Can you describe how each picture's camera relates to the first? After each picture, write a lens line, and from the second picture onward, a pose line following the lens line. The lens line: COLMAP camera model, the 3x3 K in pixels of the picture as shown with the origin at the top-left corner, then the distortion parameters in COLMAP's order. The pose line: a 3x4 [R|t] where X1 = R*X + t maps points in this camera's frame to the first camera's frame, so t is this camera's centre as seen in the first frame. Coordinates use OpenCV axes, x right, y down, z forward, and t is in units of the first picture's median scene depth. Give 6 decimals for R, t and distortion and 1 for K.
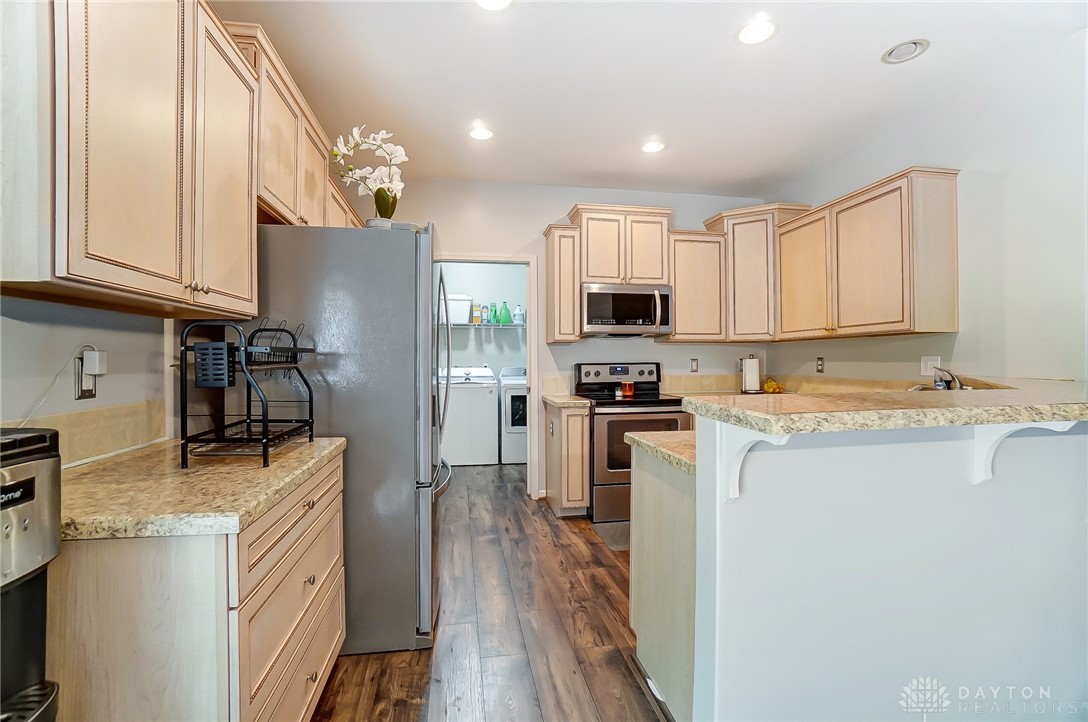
lens RADIAL K [[488.7, 0, 542.5], [0, 488.7, 345.2], [0, 0, 1]] dist [-0.000519, -0.000022]
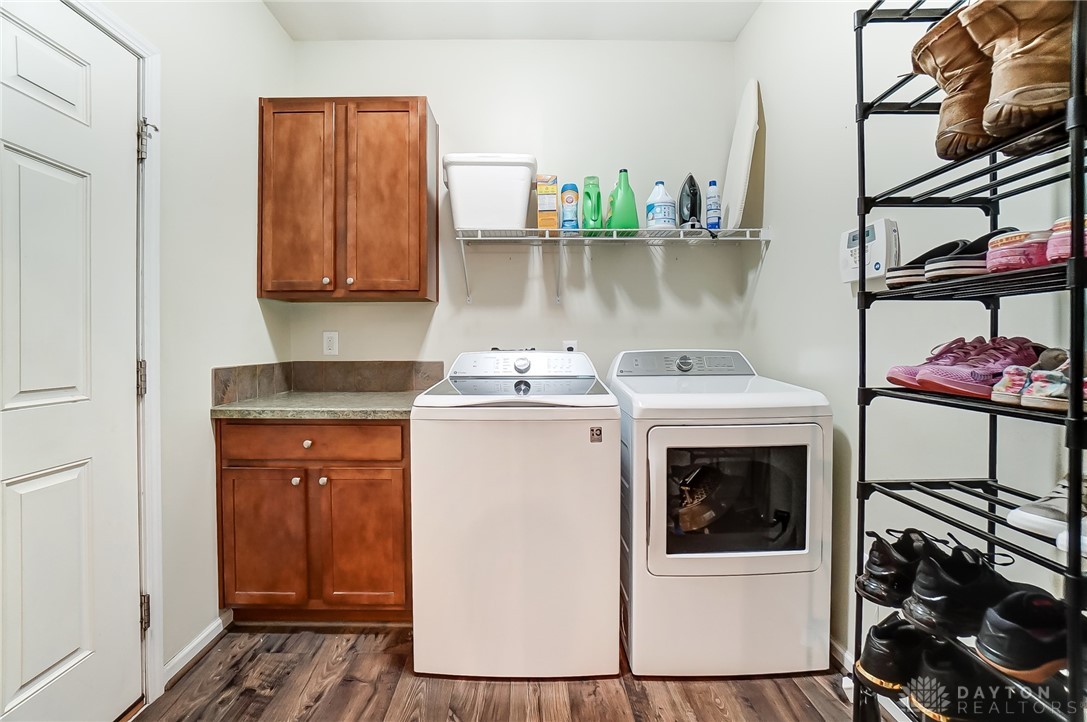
lens RADIAL K [[488.3, 0, 542.0], [0, 488.3, 345.2], [0, 0, 1]] dist [-0.000519, -0.000022]
pose [[0.990687, 0.001244, -0.136150, -0.097960], [0.004277, 0.999180, 0.040255, 0.028773], [0.136089, -0.040463, 0.989870, 0.700373]]
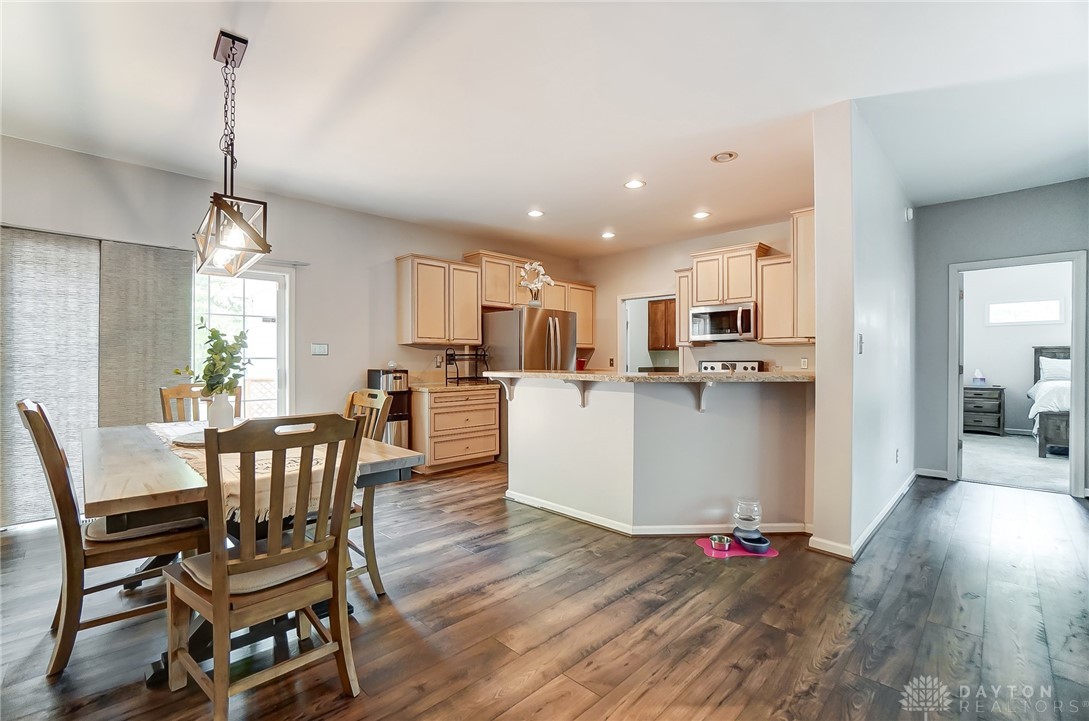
lens RADIAL K [[466.9, 0, 540.3], [0, 466.9, 365.5], [0, 0, 1]] dist [0.001588, 0.000474]
pose [[0.583823, 0.010875, -0.811808, 0.688690], [0.023678, 0.999257, 0.030415, -0.002243], [0.811535, -0.036979, 0.583132, -0.152343]]
